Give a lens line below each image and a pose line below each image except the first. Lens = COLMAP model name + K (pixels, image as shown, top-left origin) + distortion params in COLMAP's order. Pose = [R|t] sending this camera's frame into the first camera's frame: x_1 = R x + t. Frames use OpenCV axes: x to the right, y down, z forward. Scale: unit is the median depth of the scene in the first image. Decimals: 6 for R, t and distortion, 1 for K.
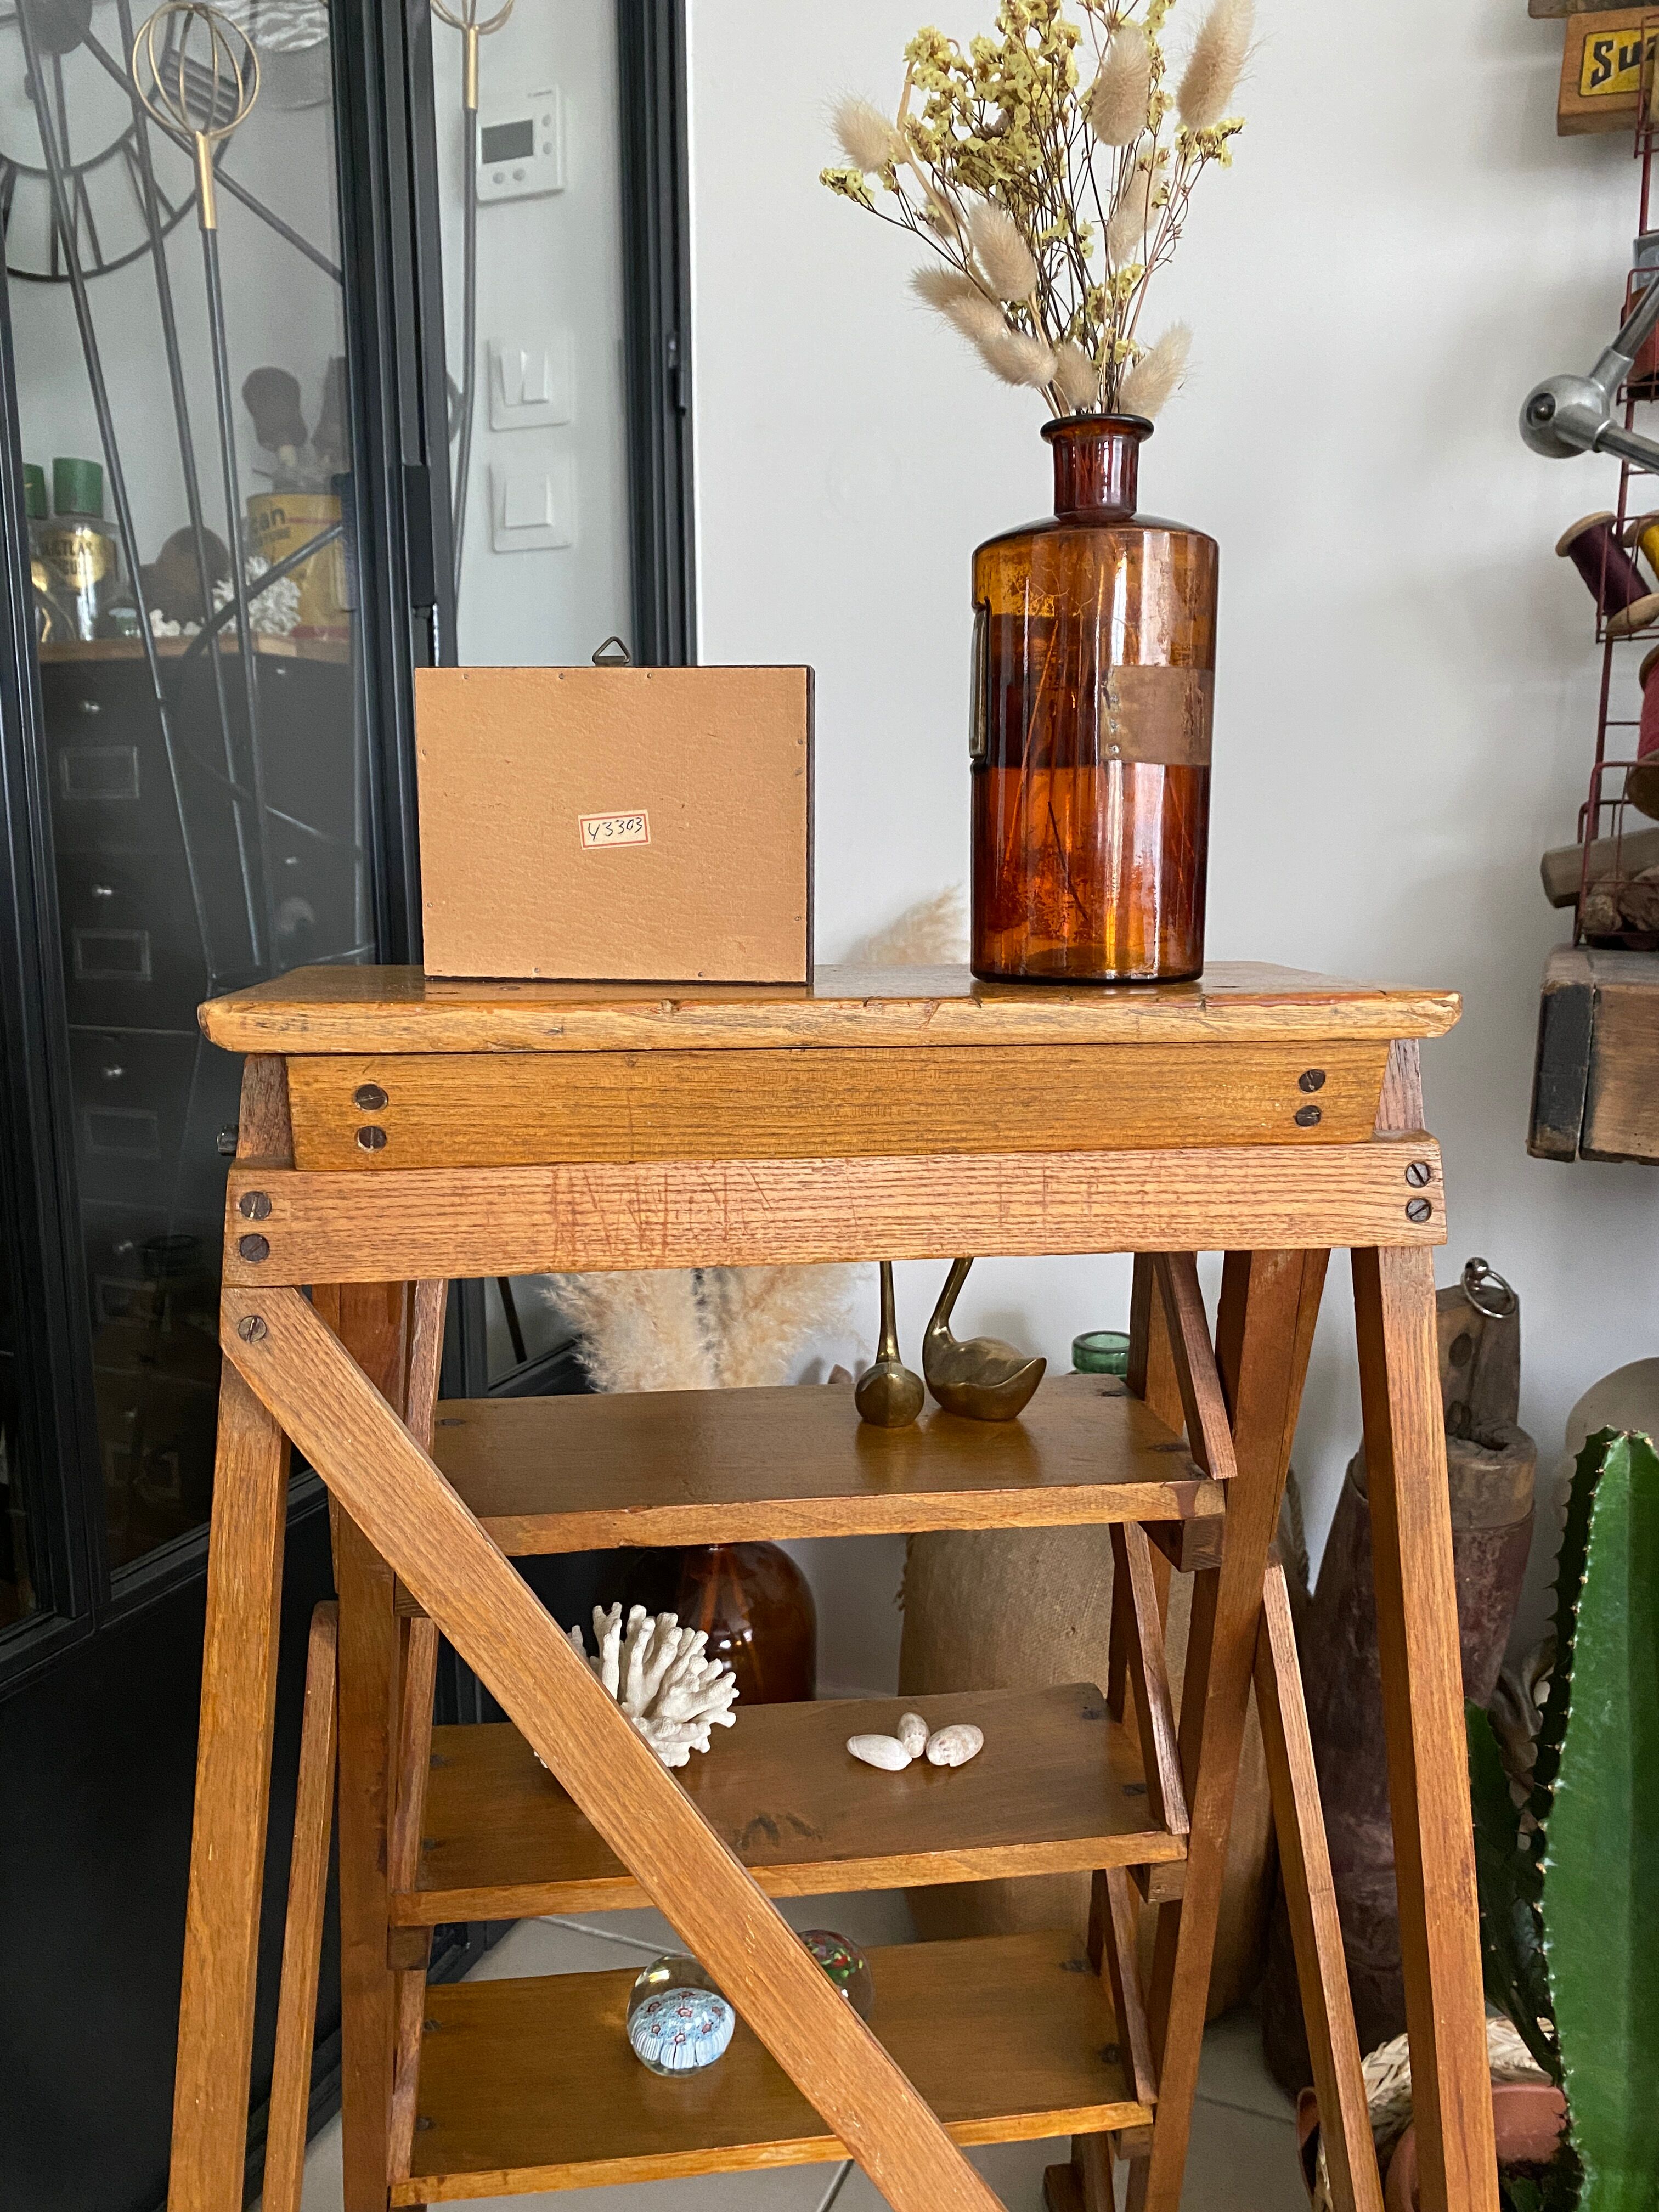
lens RADIAL K [[1691.6, 0, 836.8], [0, 1691.6, 1097.6], [0, 0, 1]] dist [0.025262, -0.020584]
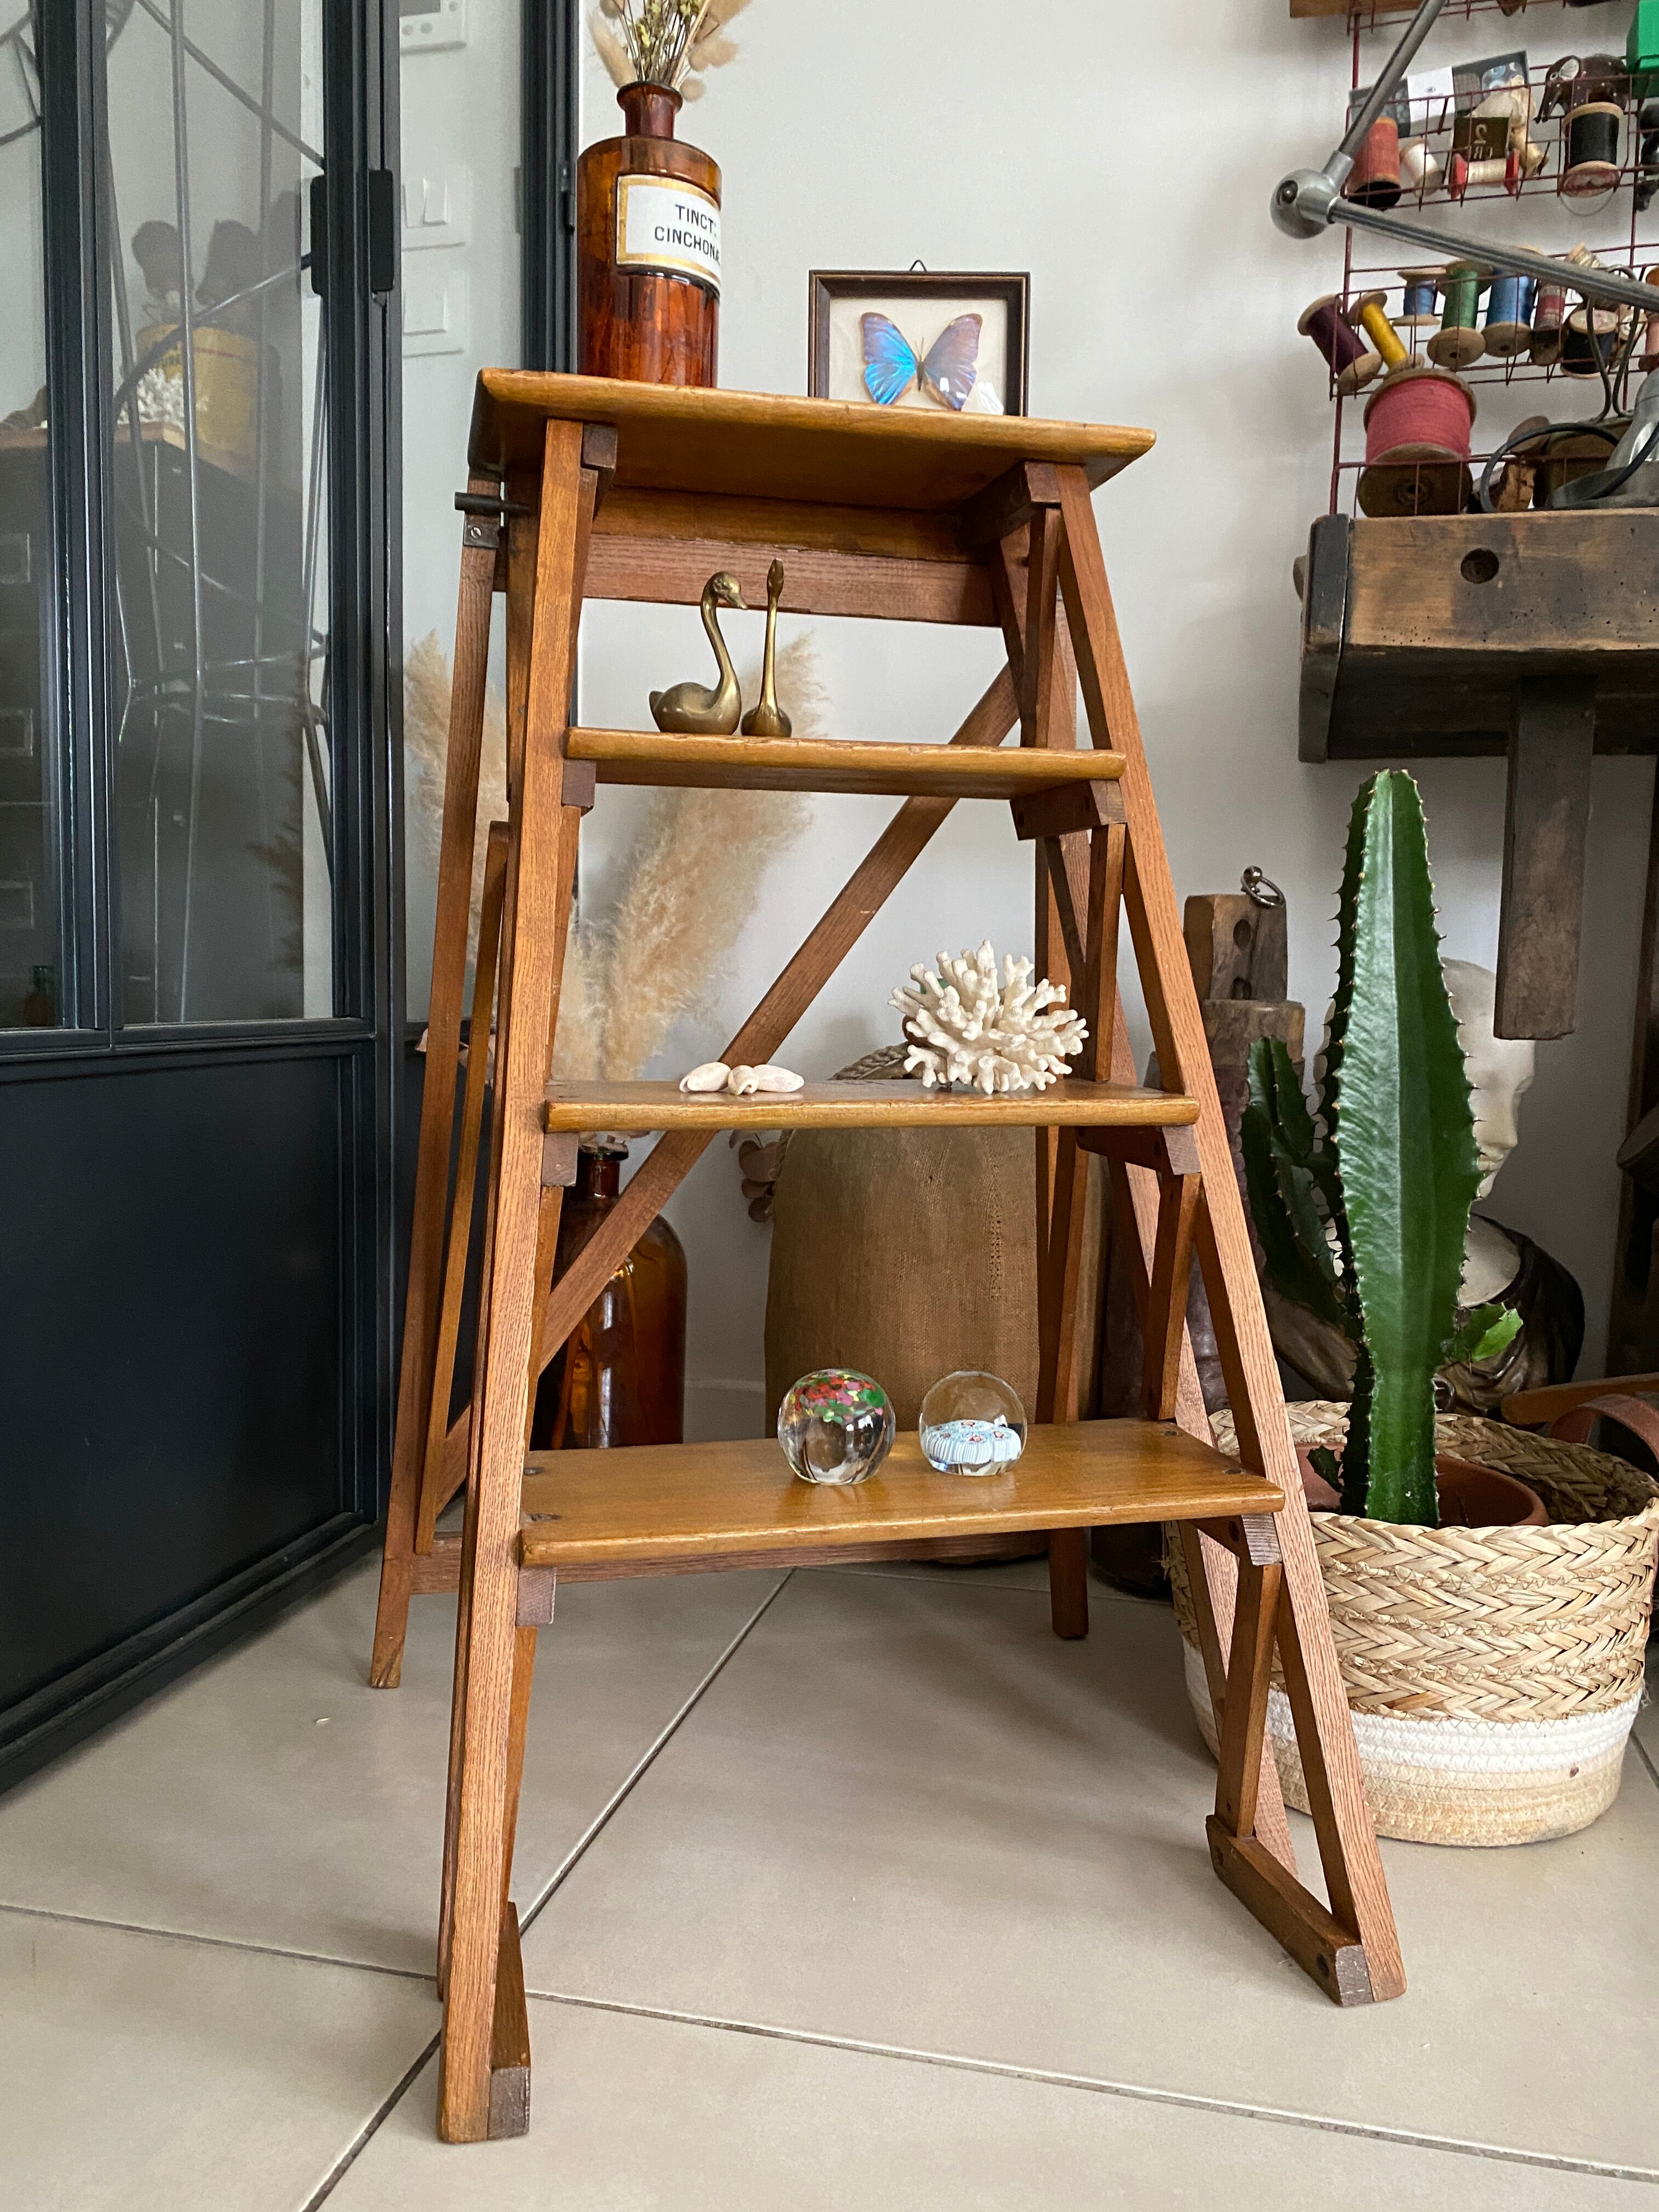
lens RADIAL K [[1691.6, 0, 829.7], [0, 1691.6, 1089.8], [0, 0, 1]] dist [0.025262, -0.020584]
pose [[0.988898, 0.008119, 0.148371, -0.105136], [0.004888, 0.996189, -0.087088, 0.352272], [-0.148513, 0.086846, 0.985090, -0.145910]]
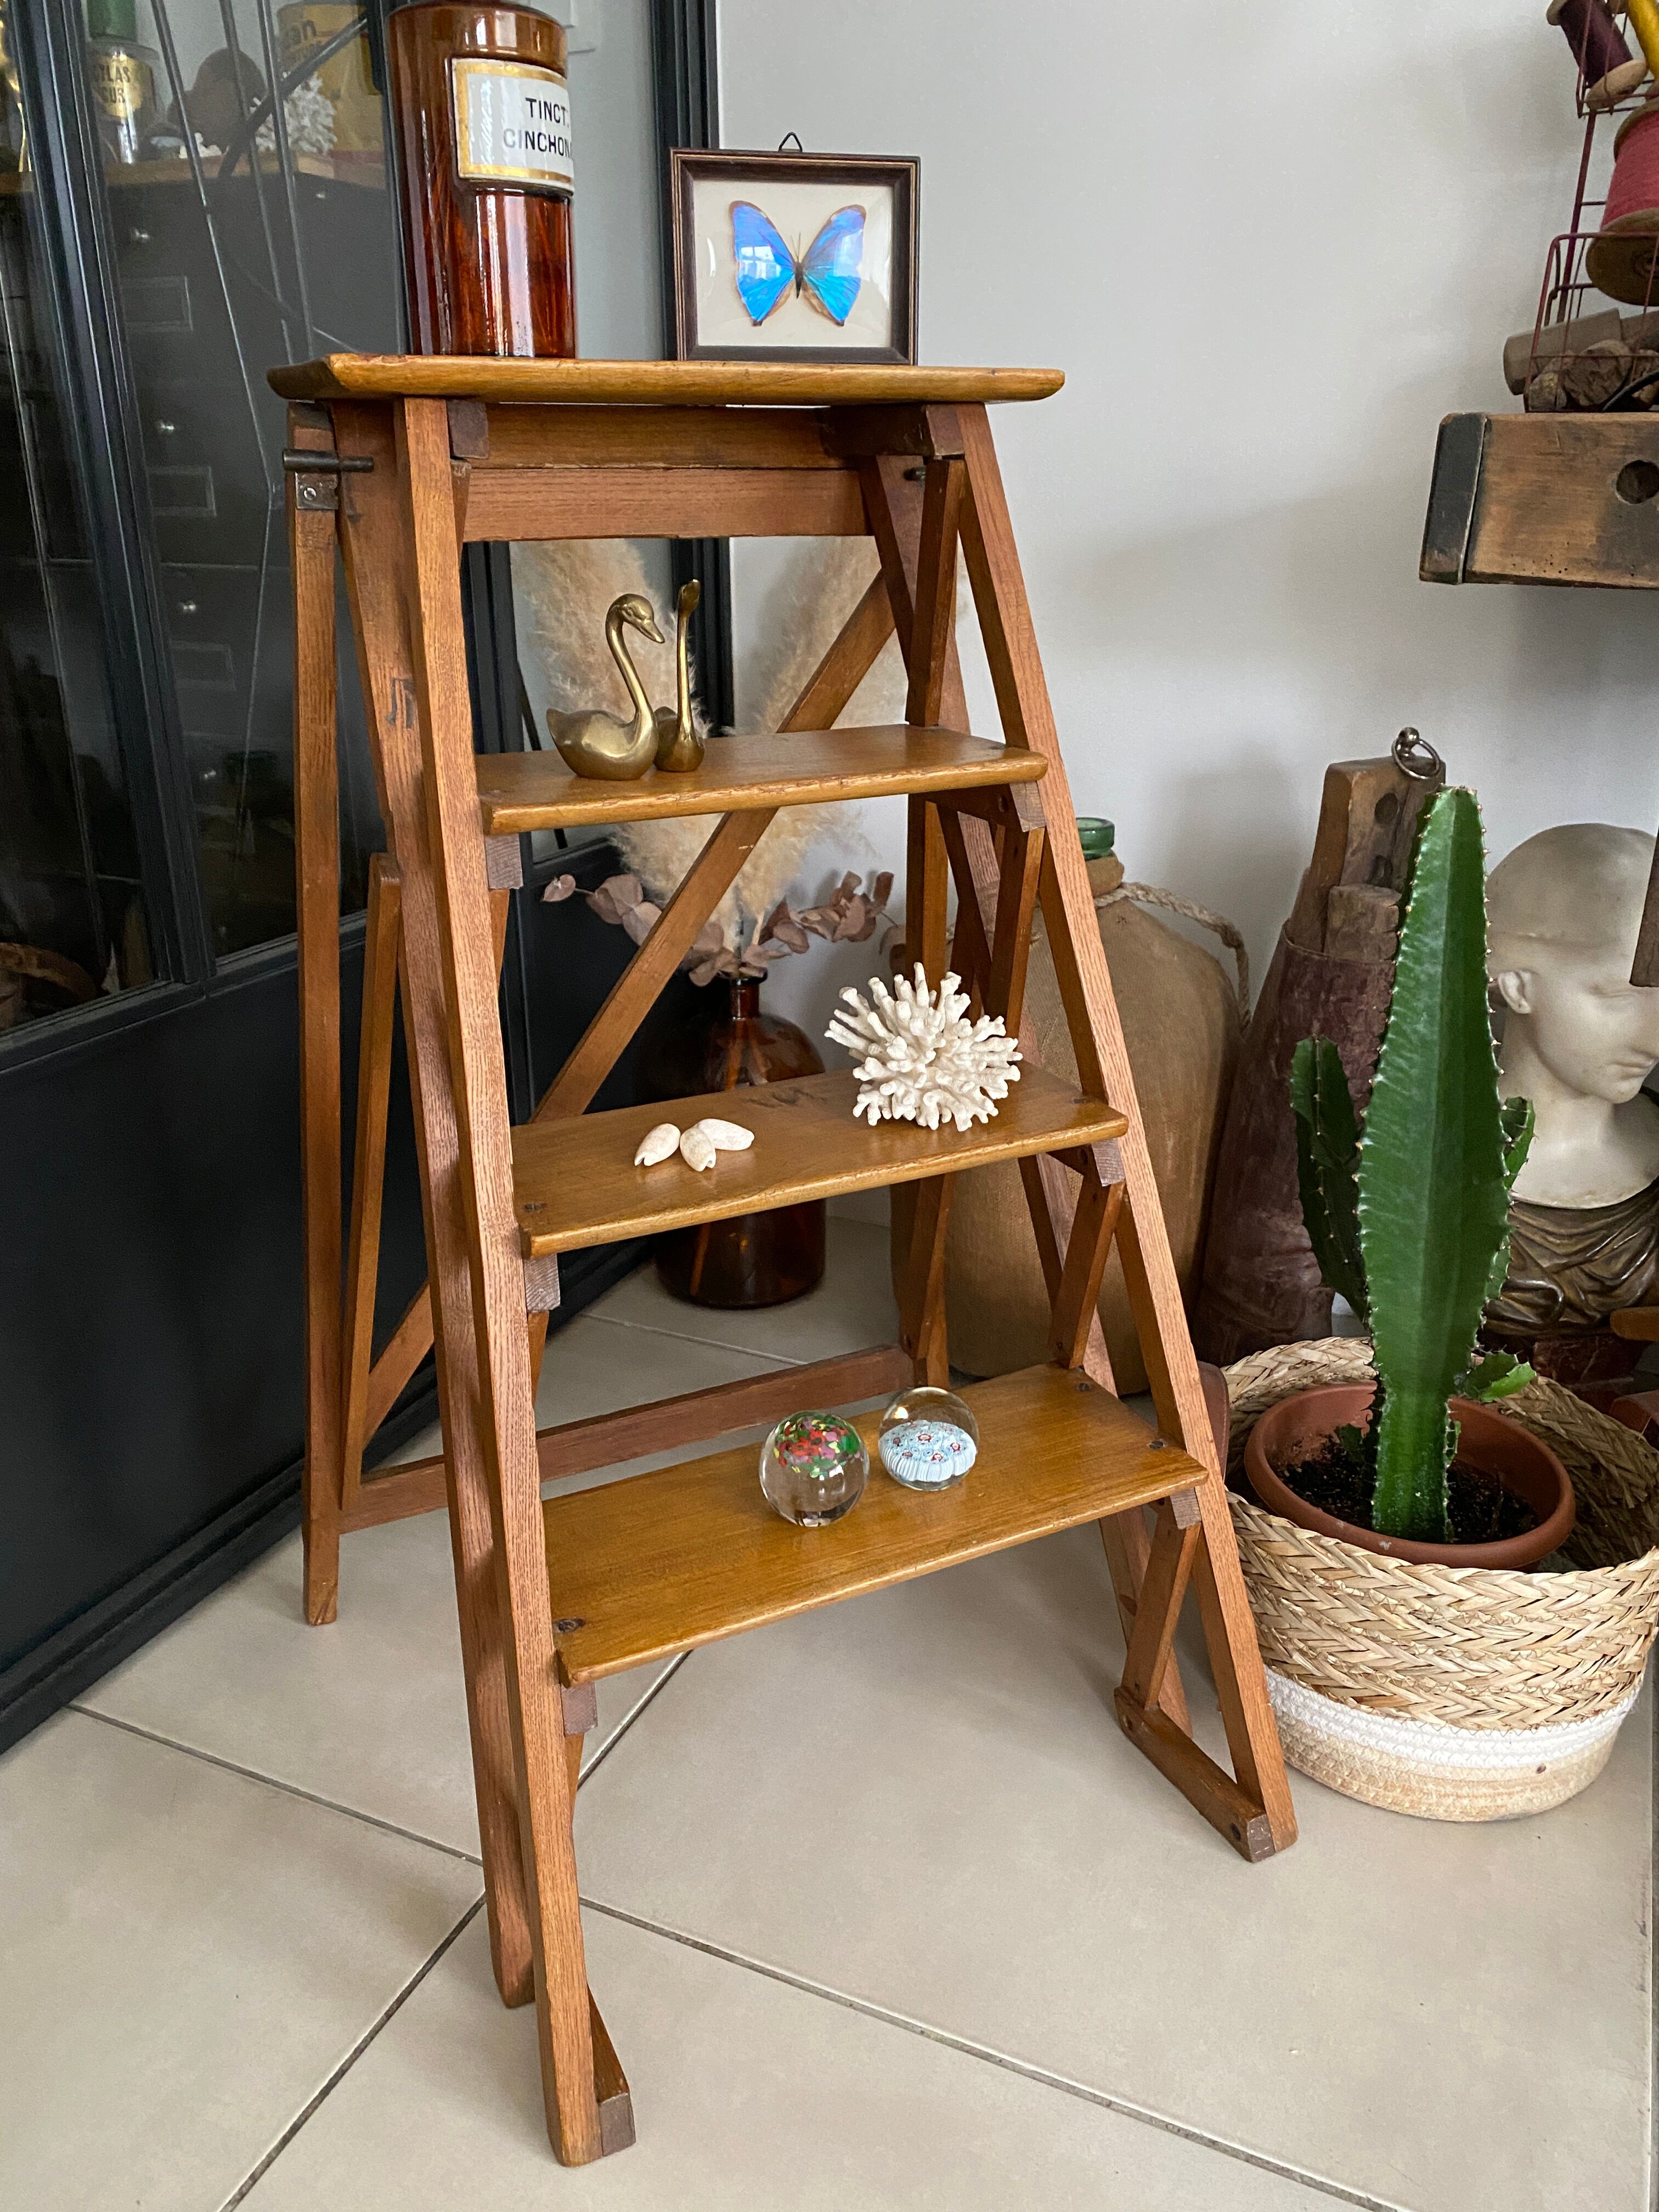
lens RADIAL K [[1691.6, 0, 835.3], [0, 1691.6, 1102.6], [0, 0, 1]] dist [0.025262, -0.020584]
pose [[0.998942, 0.016704, -0.042842, 0.052975], [-0.007742, 0.979482, 0.201383, 0.110926], [0.045327, -0.200838, 0.978575, -0.146381]]
